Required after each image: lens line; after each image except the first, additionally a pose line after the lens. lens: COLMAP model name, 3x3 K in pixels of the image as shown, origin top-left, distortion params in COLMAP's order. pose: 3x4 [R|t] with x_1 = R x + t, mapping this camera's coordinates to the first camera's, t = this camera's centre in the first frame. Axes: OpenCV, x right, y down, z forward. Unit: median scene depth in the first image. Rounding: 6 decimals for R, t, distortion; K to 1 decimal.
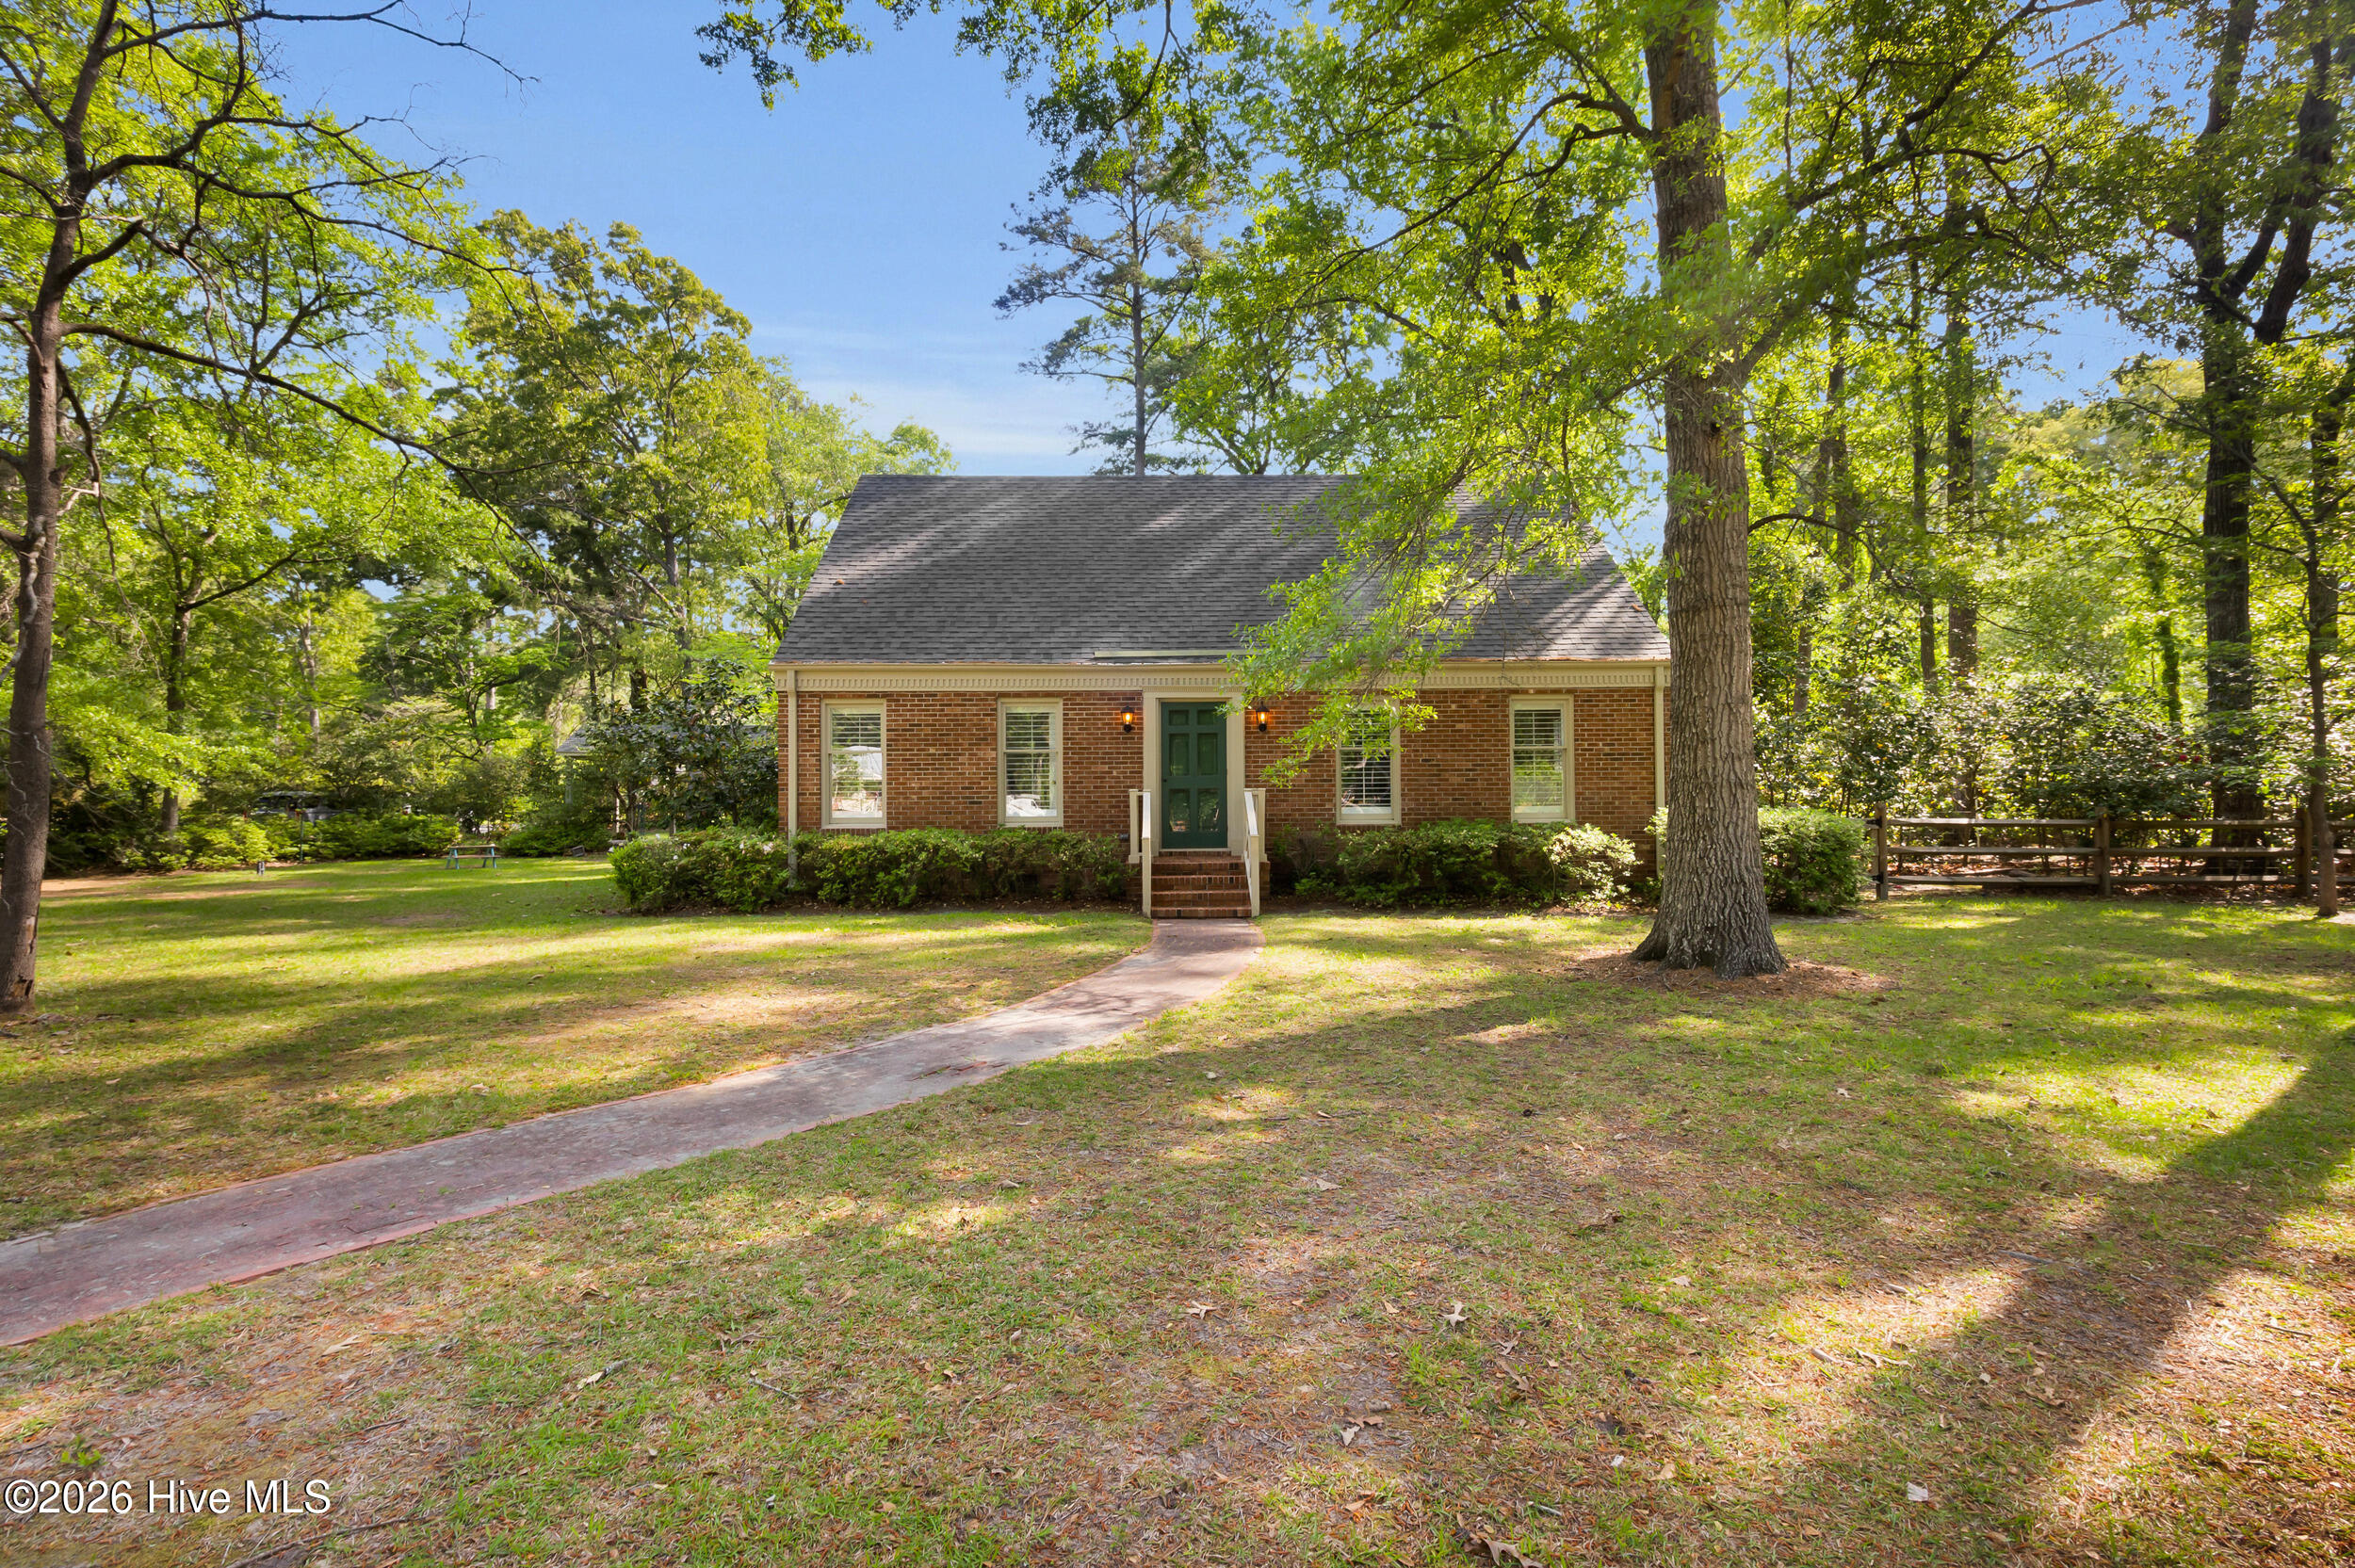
lens RADIAL K [[1119.9, 0, 1174.5], [0, 1119.9, 775.6], [0, 0, 1]] dist [0.000603, -0.000498]
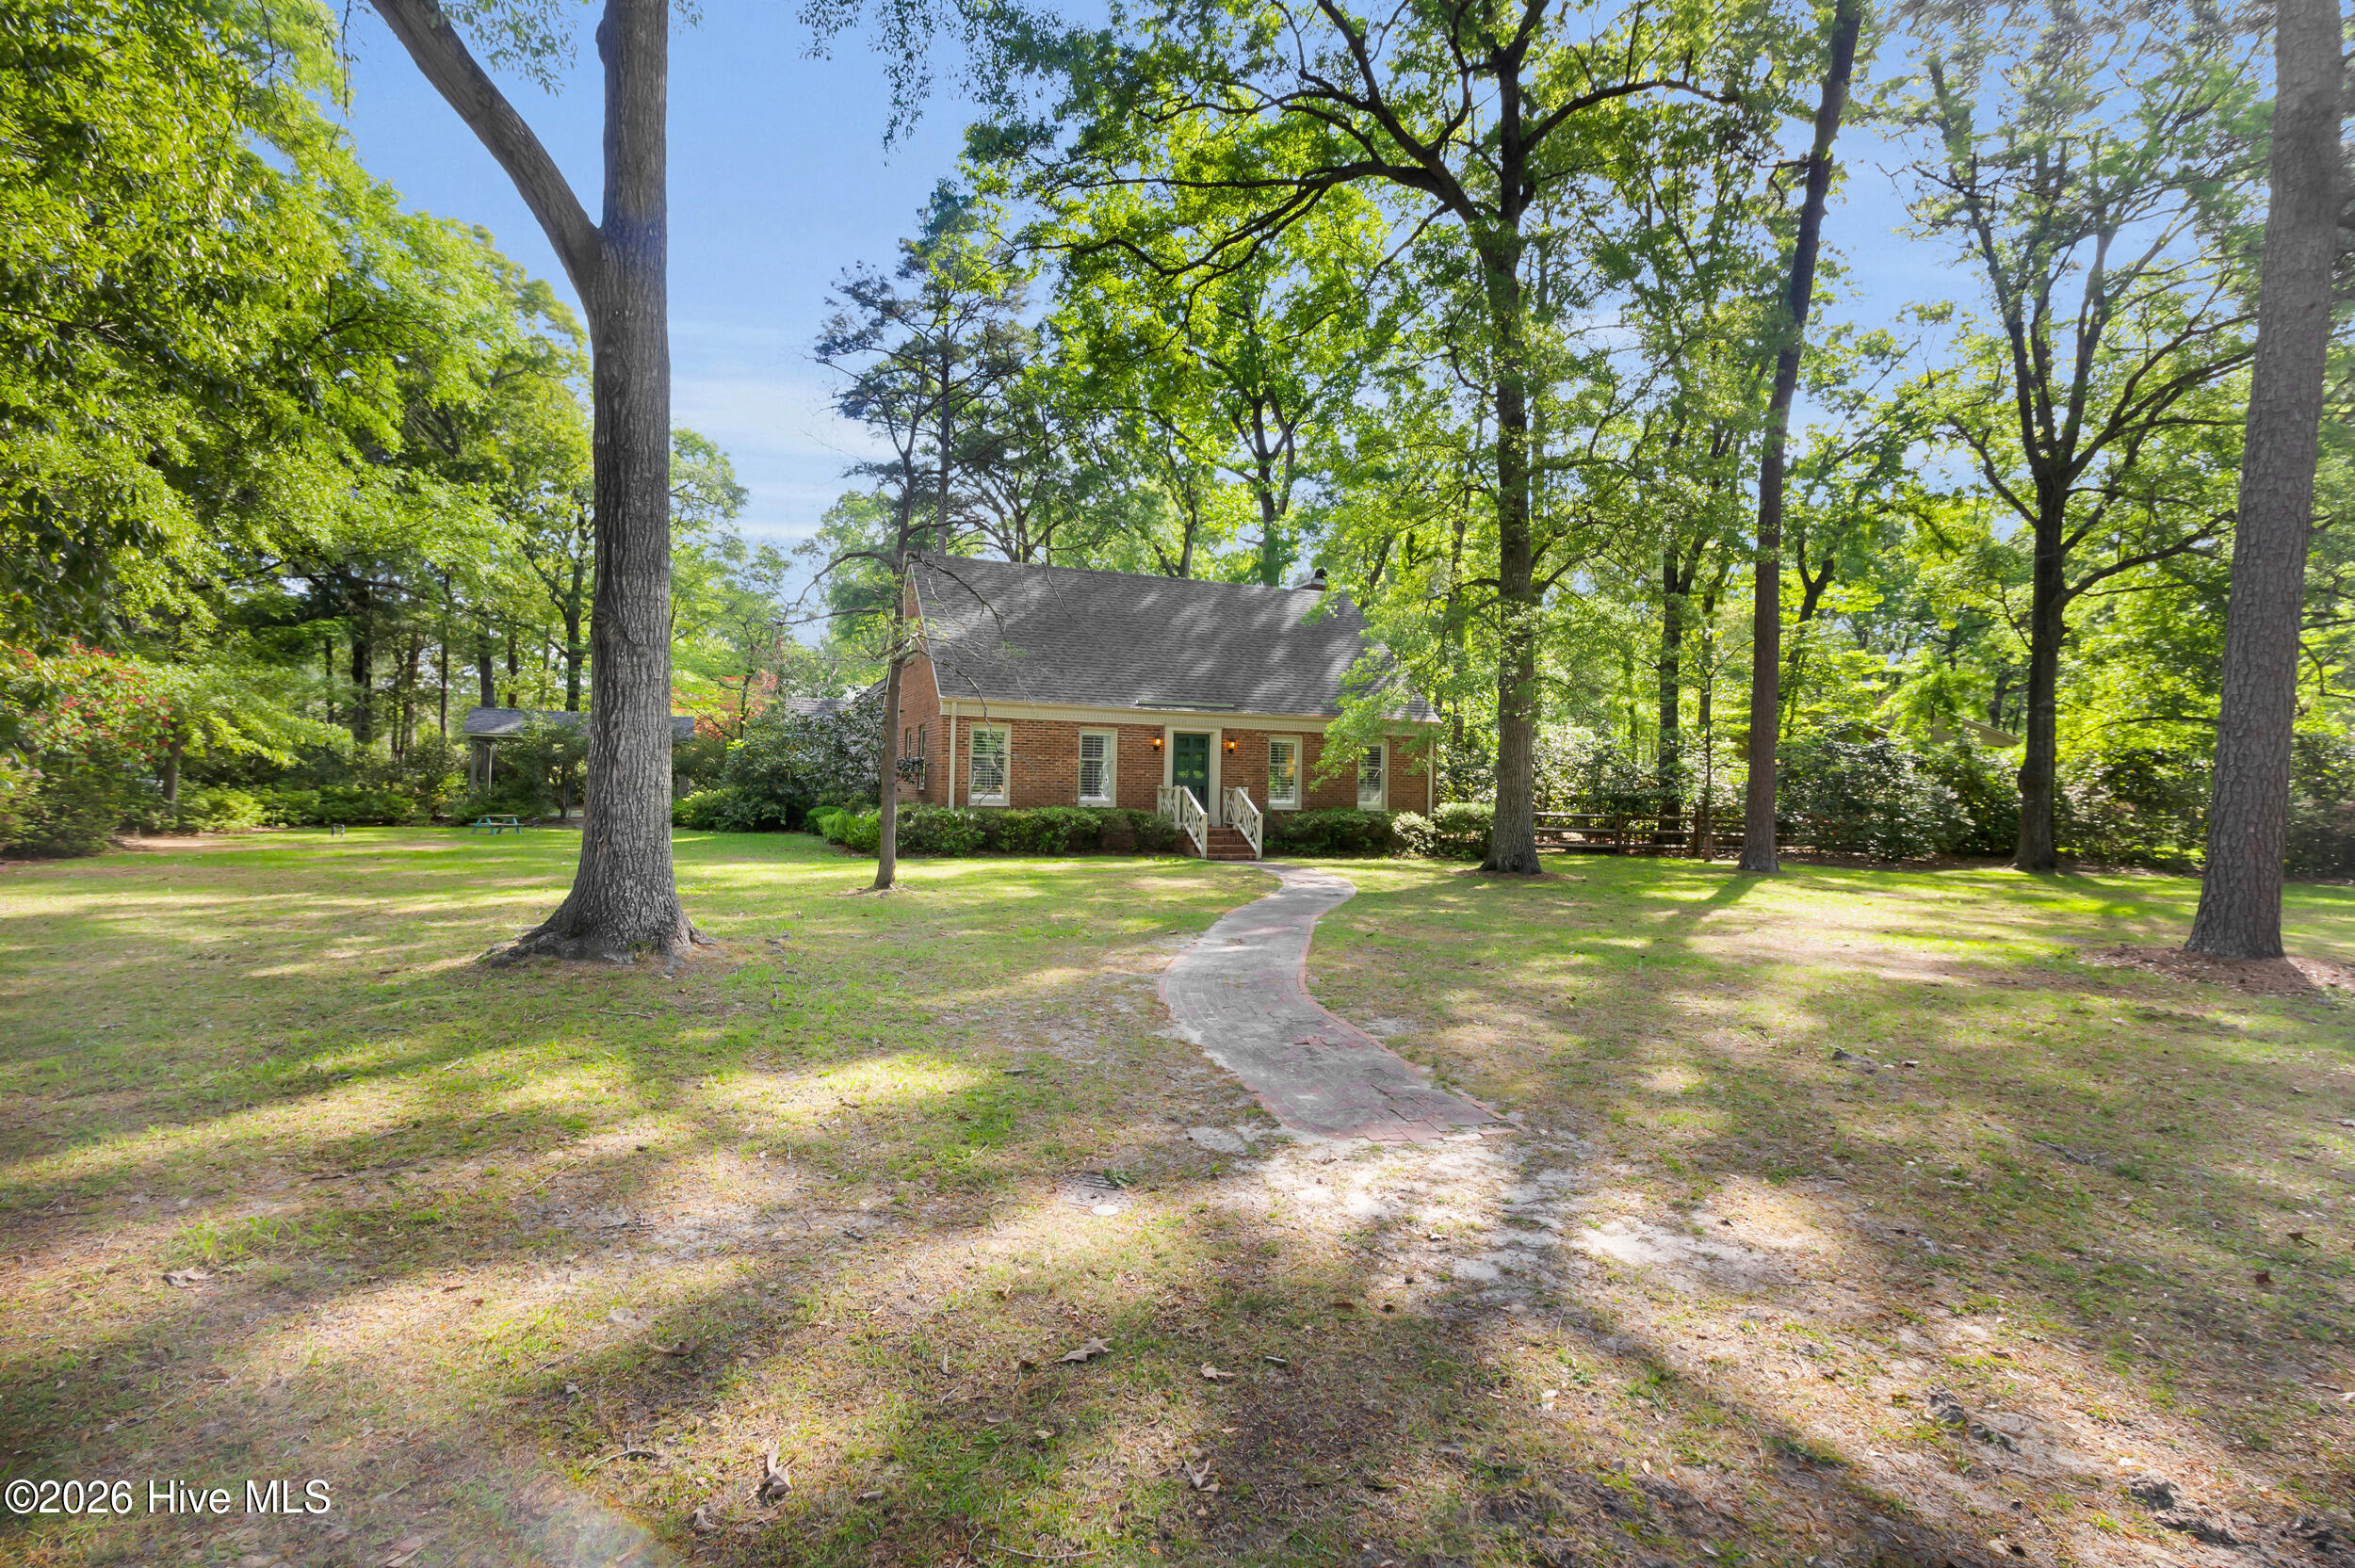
lens RADIAL K [[1119.9, 0, 1175.9], [0, 1119.9, 786.3], [0, 0, 1]] dist [0.000603, -0.000498]
pose [[0.927105, 0.027045, 0.373826, -0.619929], [-0.032985, 0.999411, 0.009499, -0.002866], [-0.373349, -0.021137, 0.927450, -0.519424]]
